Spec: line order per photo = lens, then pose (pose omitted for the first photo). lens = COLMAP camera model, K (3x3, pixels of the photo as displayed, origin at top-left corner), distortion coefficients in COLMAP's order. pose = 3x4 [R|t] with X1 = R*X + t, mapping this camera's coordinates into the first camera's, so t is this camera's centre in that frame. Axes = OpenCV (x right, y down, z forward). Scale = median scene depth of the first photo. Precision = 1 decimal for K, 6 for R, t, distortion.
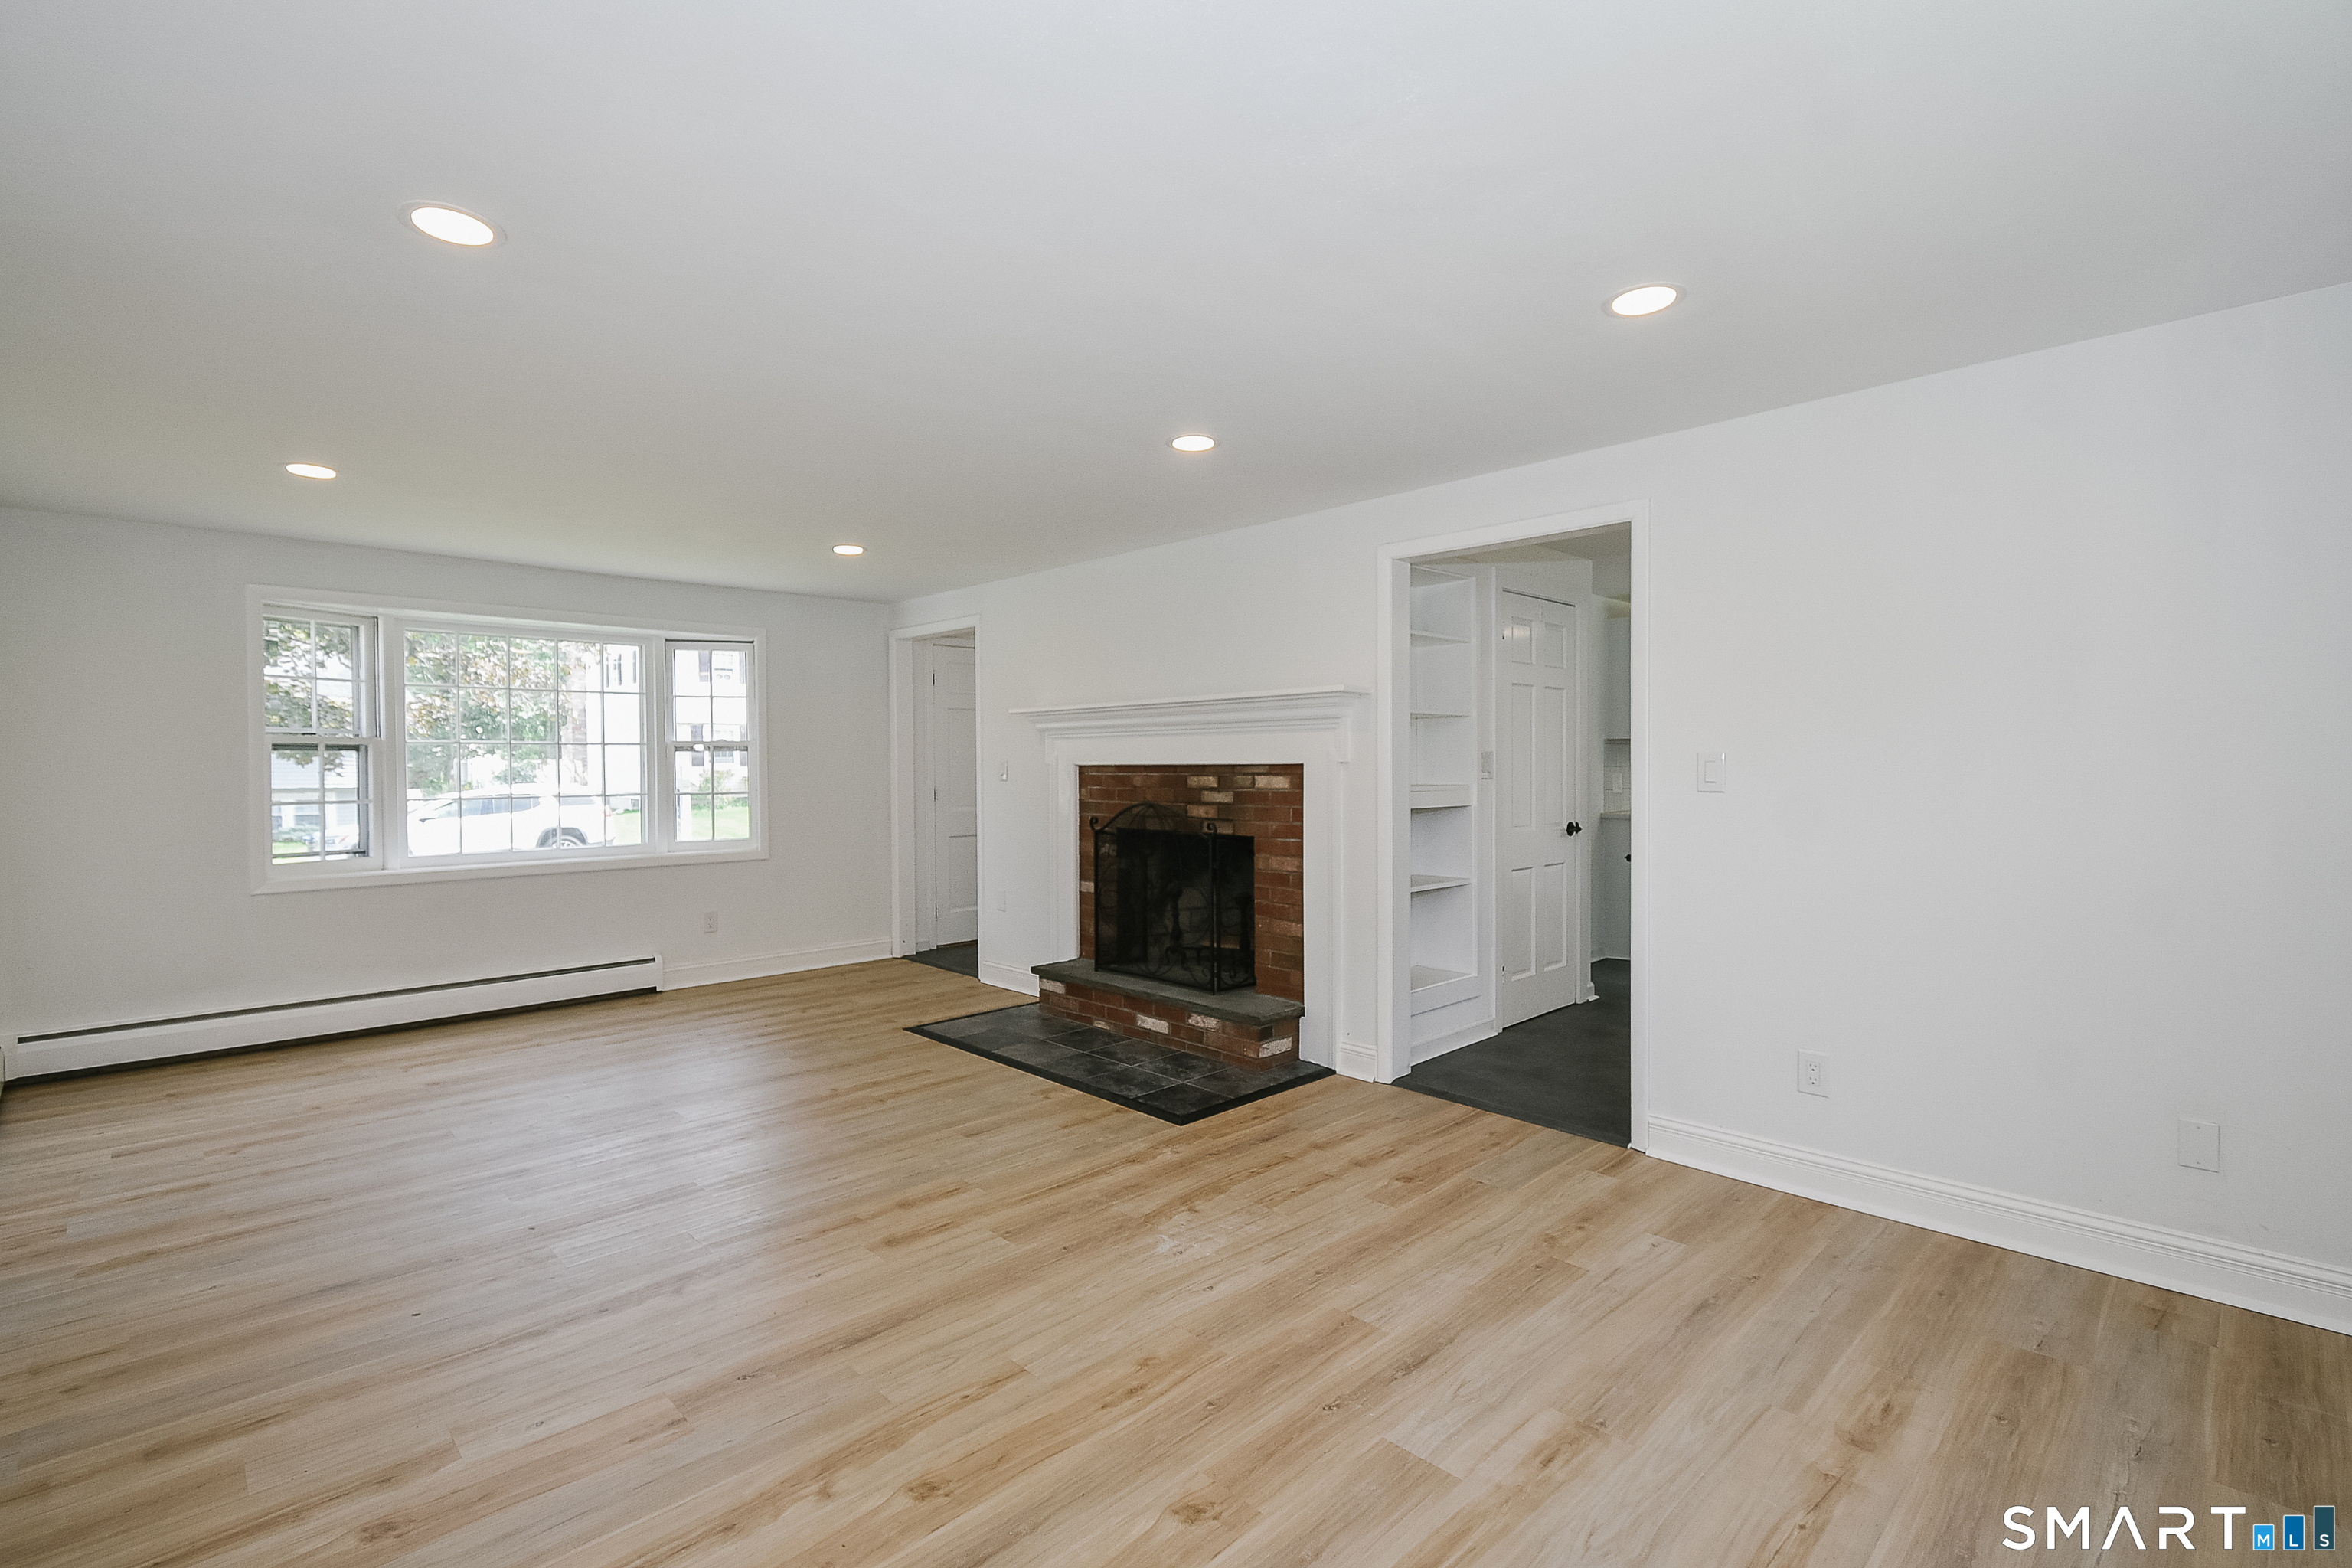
lens RADIAL K [[1054.4, 0, 1167.3], [0, 1054.4, 779.7], [0, 0, 1]] dist [0.010509, -0.006652]
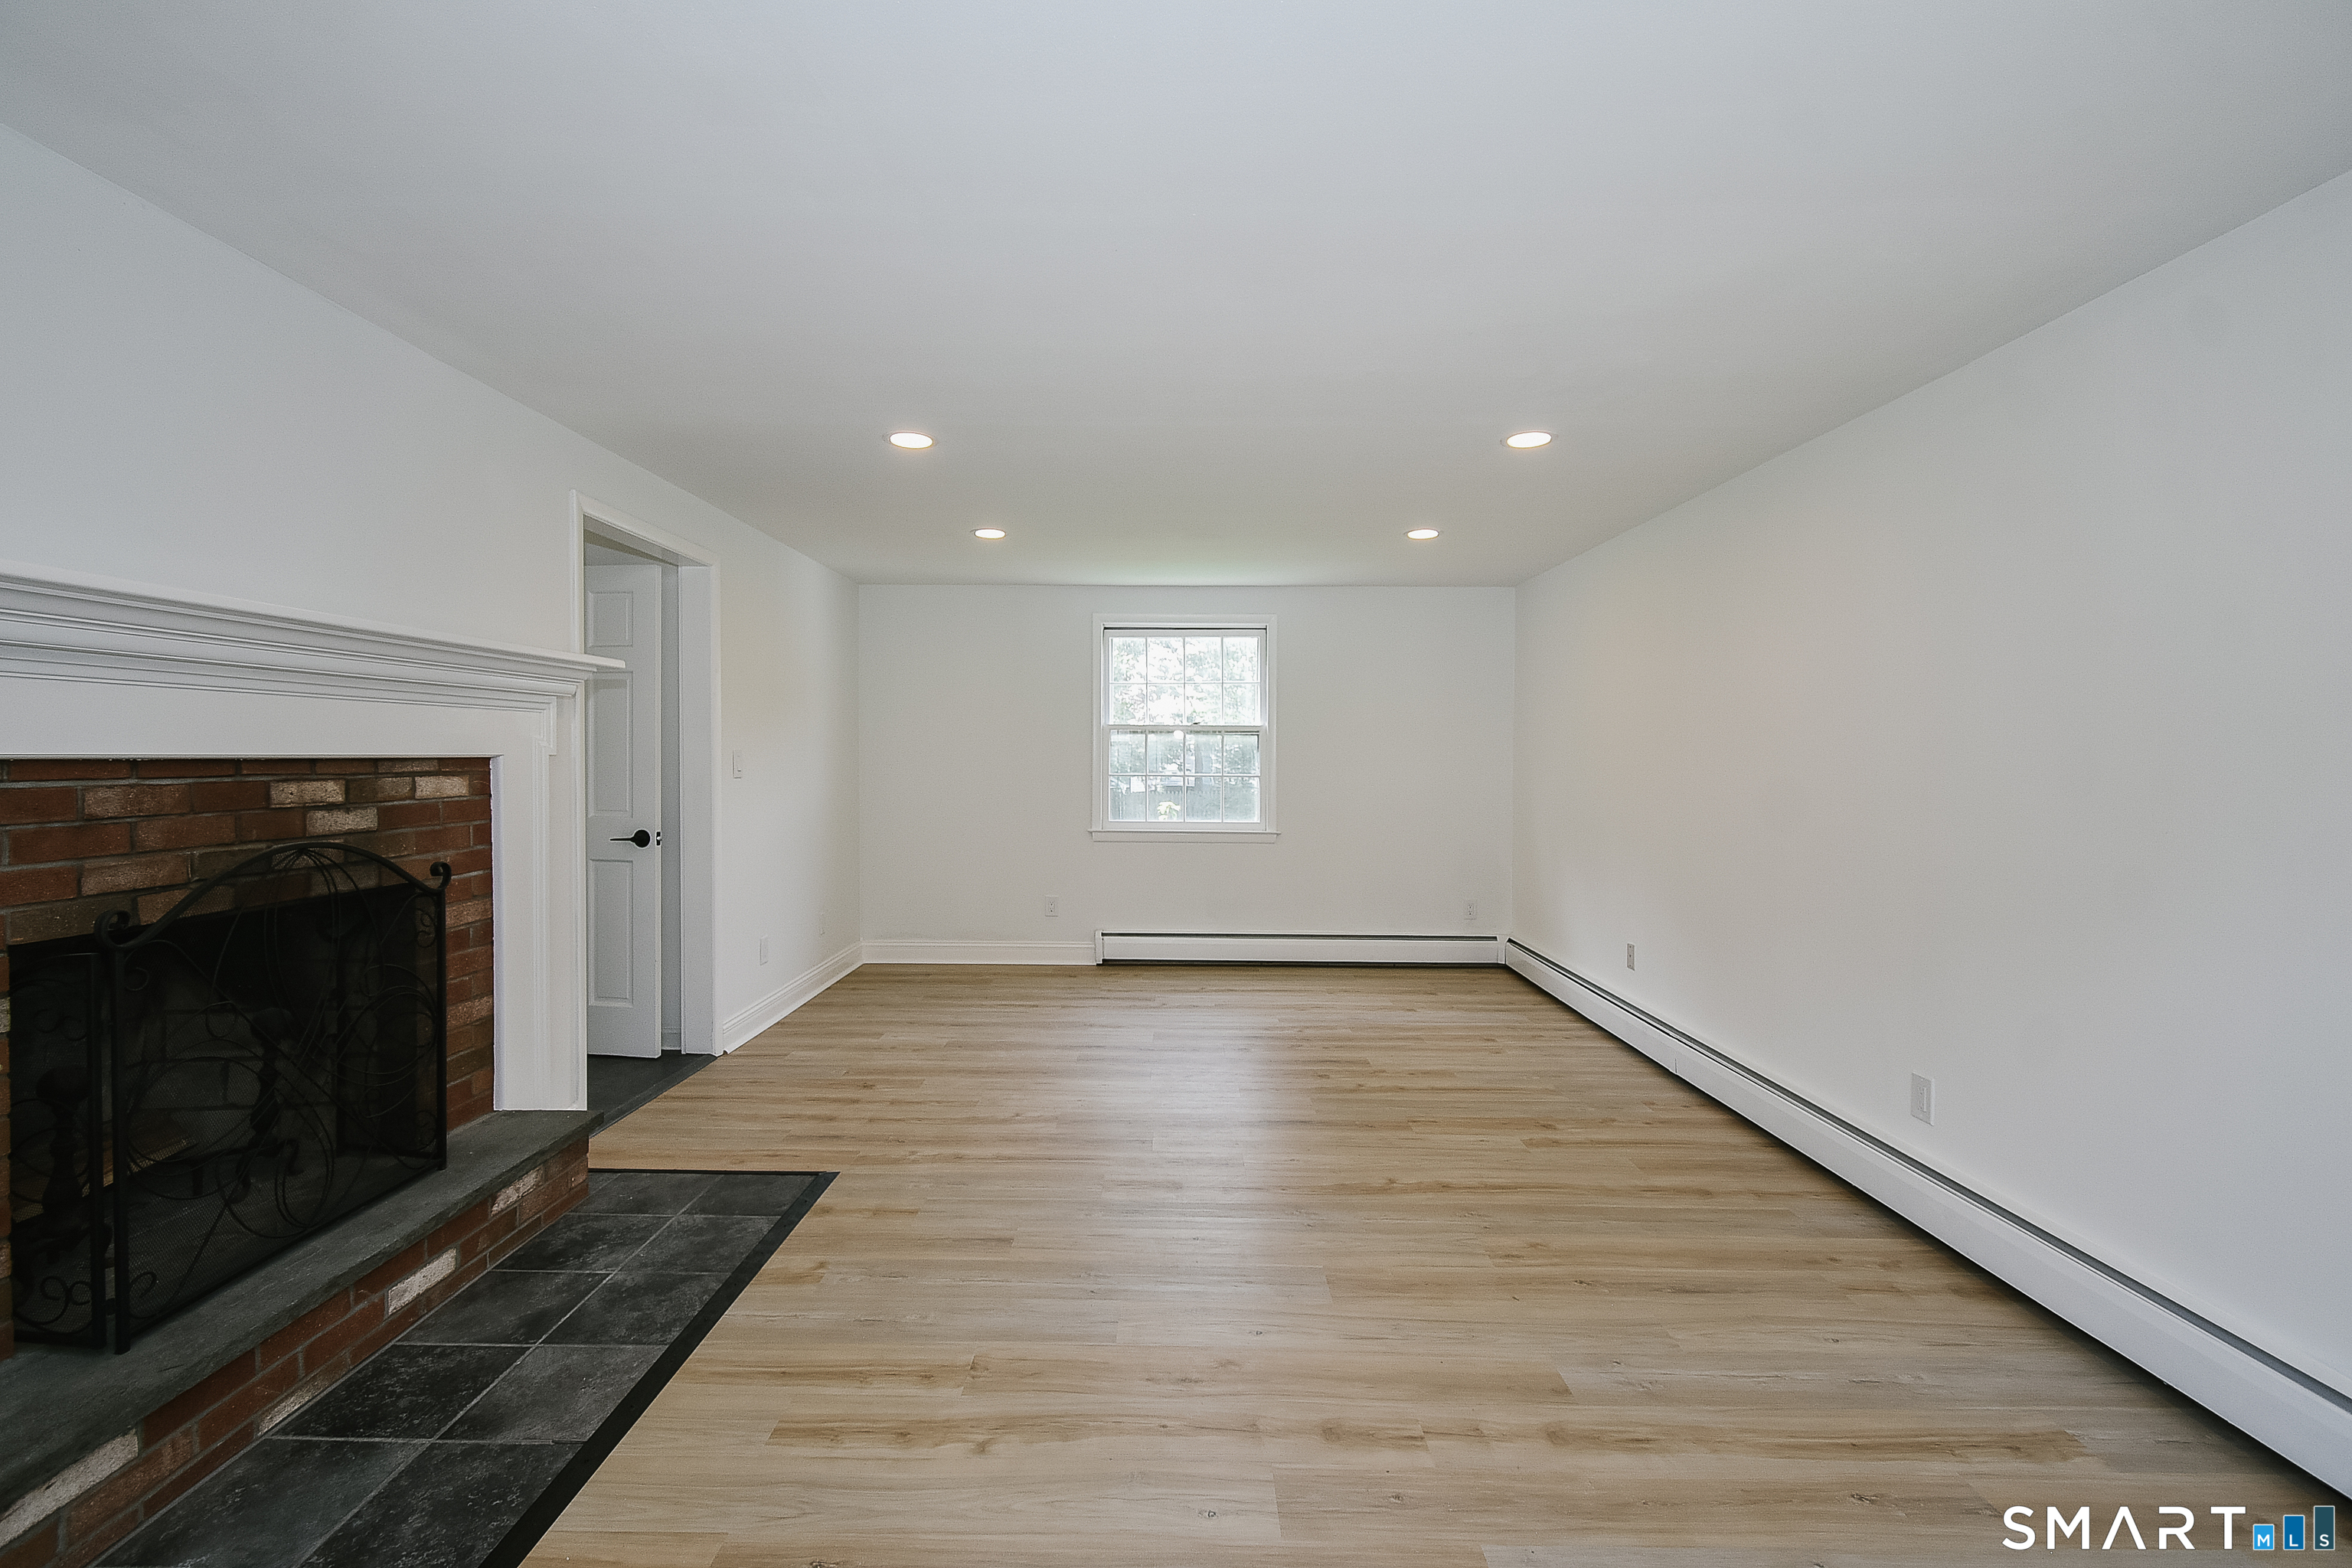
lens RADIAL K [[1029.8, 0, 1167.2], [0, 1029.8, 778.3], [0, 0, 1]] dist [0.010649, -0.005904]
pose [[-0.713271, -0.014089, 0.700746, -0.643434], [0.008656, 0.999545, 0.028908, -0.016849], [-0.700834, 0.026685, -0.712825, 1.171373]]
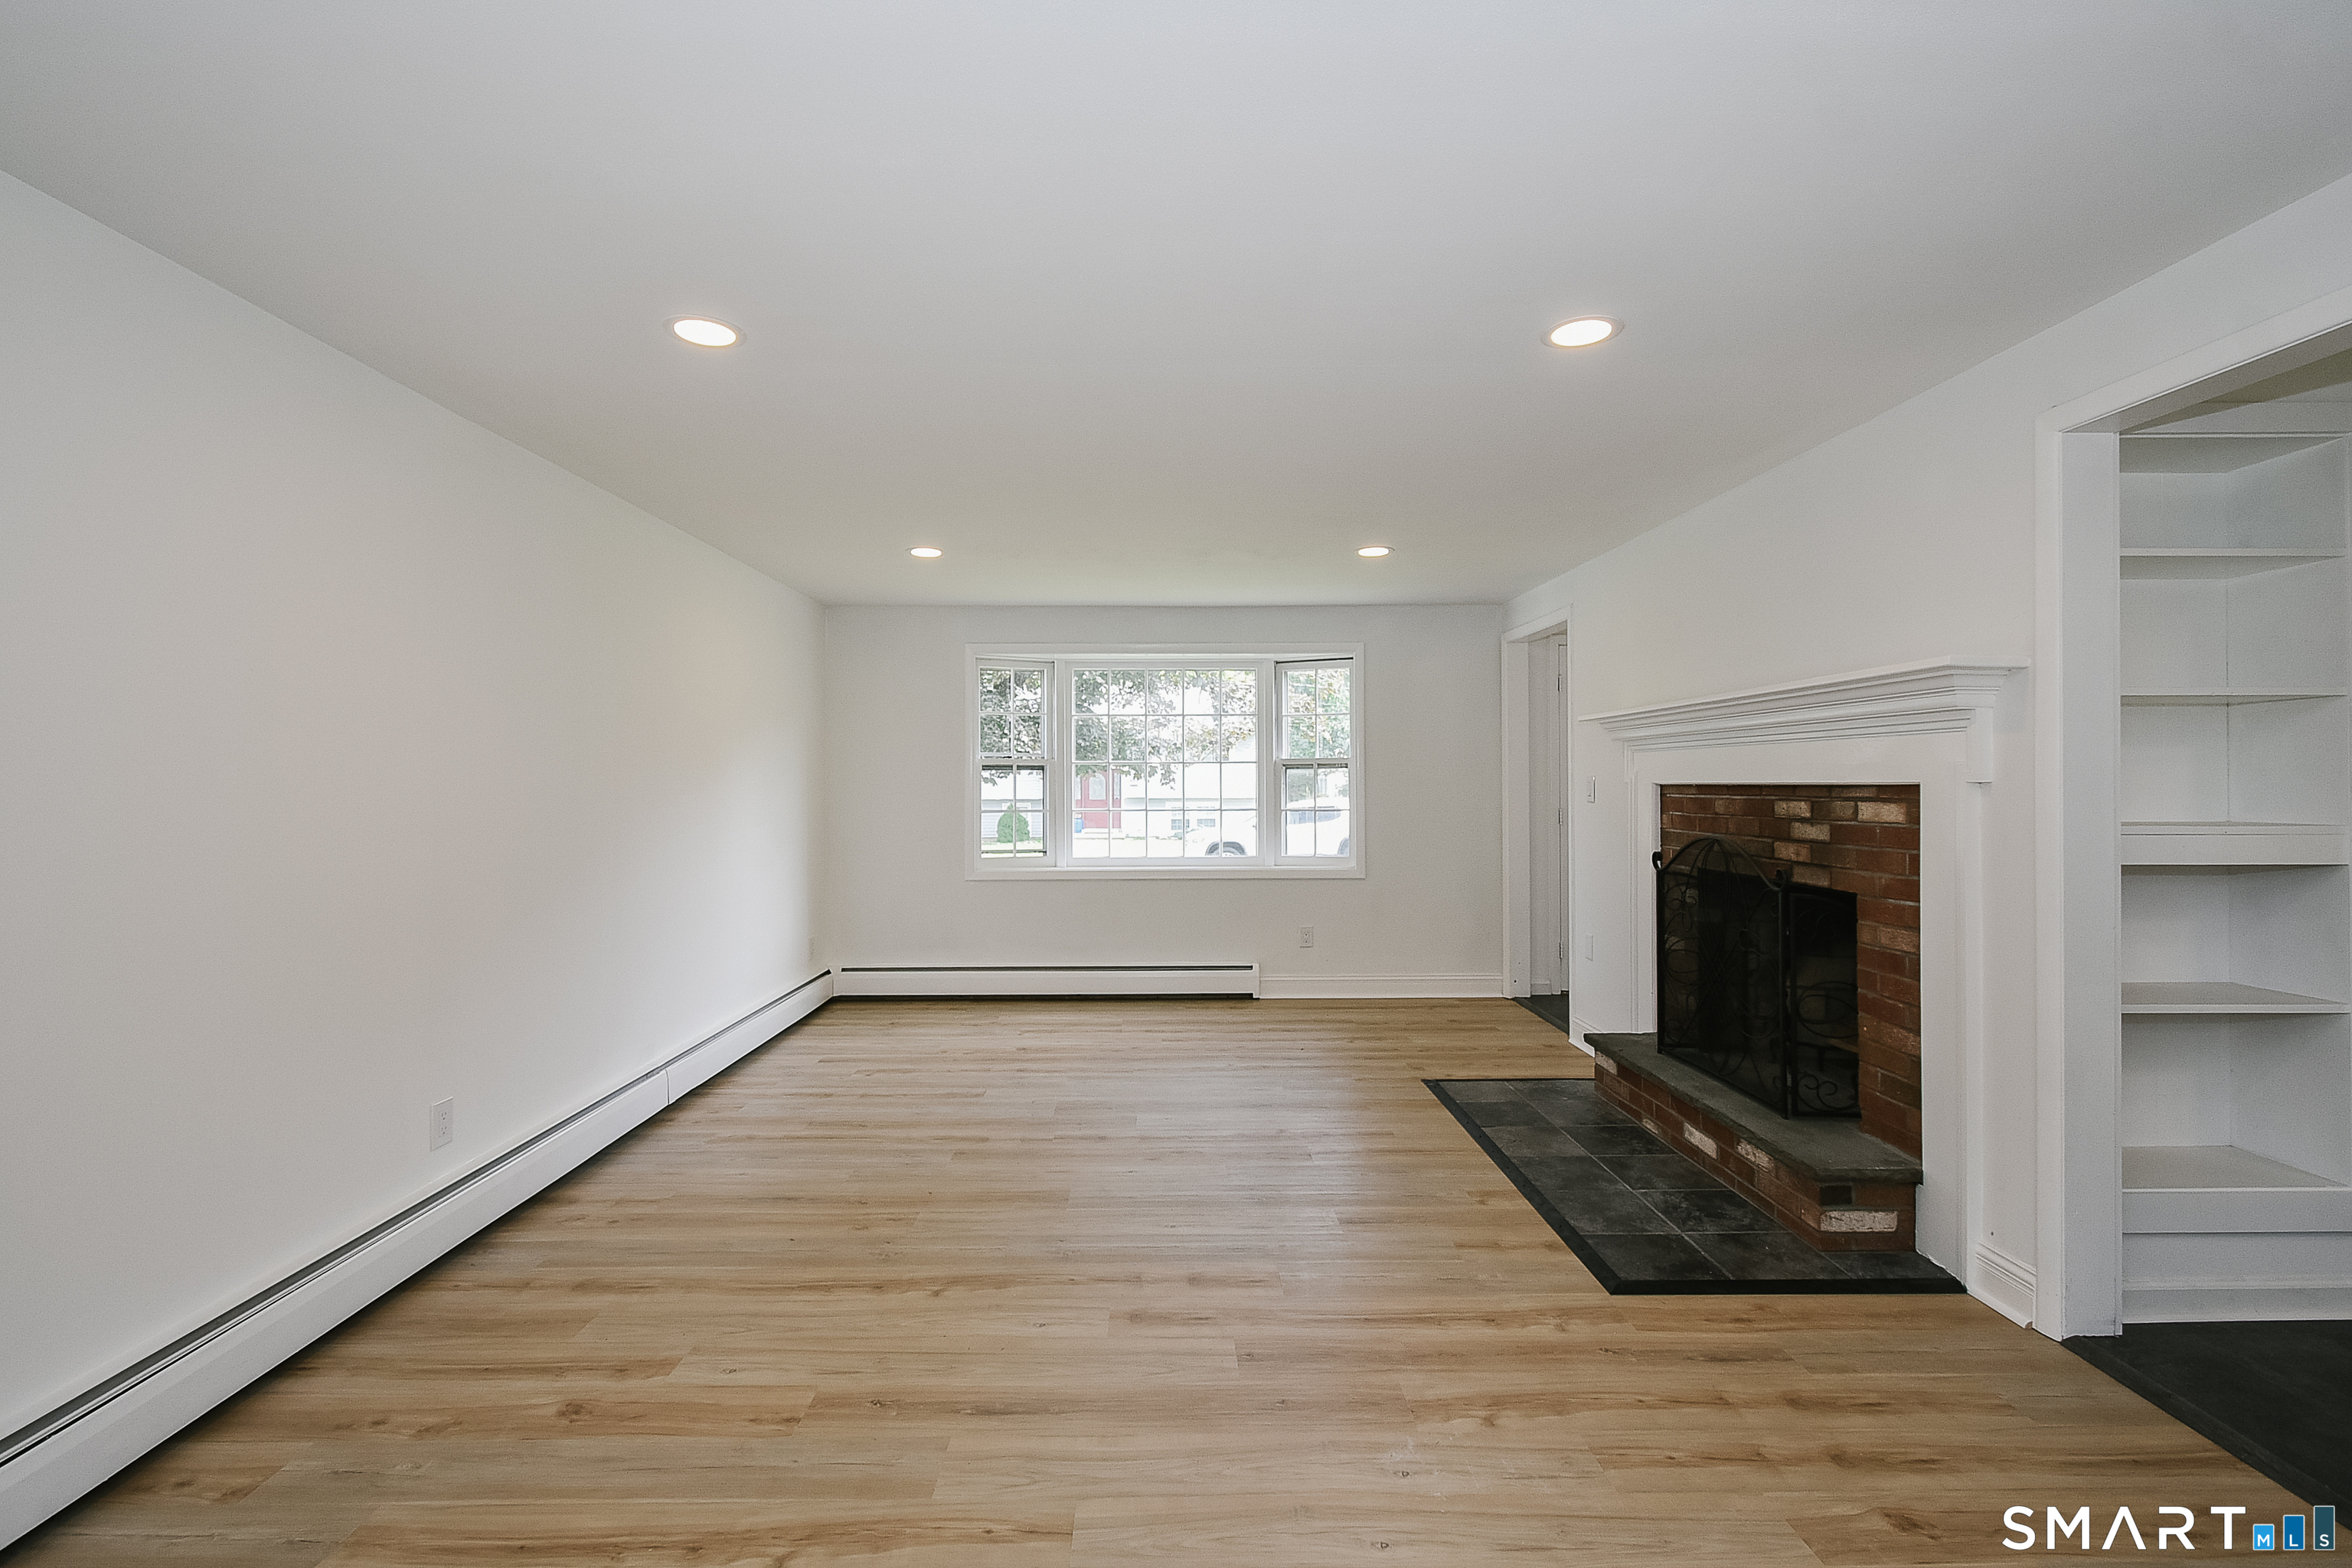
lens RADIAL K [[1063.4, 0, 1168.6], [0, 1063.4, 779.4], [0, 0, 1]] dist [0.009775, -0.004909]
pose [[0.727349, 0.001465, -0.686267, 0.239721], [-0.011633, 0.999880, -0.010195, -0.006353], [0.686169, 0.015399, 0.727279, 0.223138]]
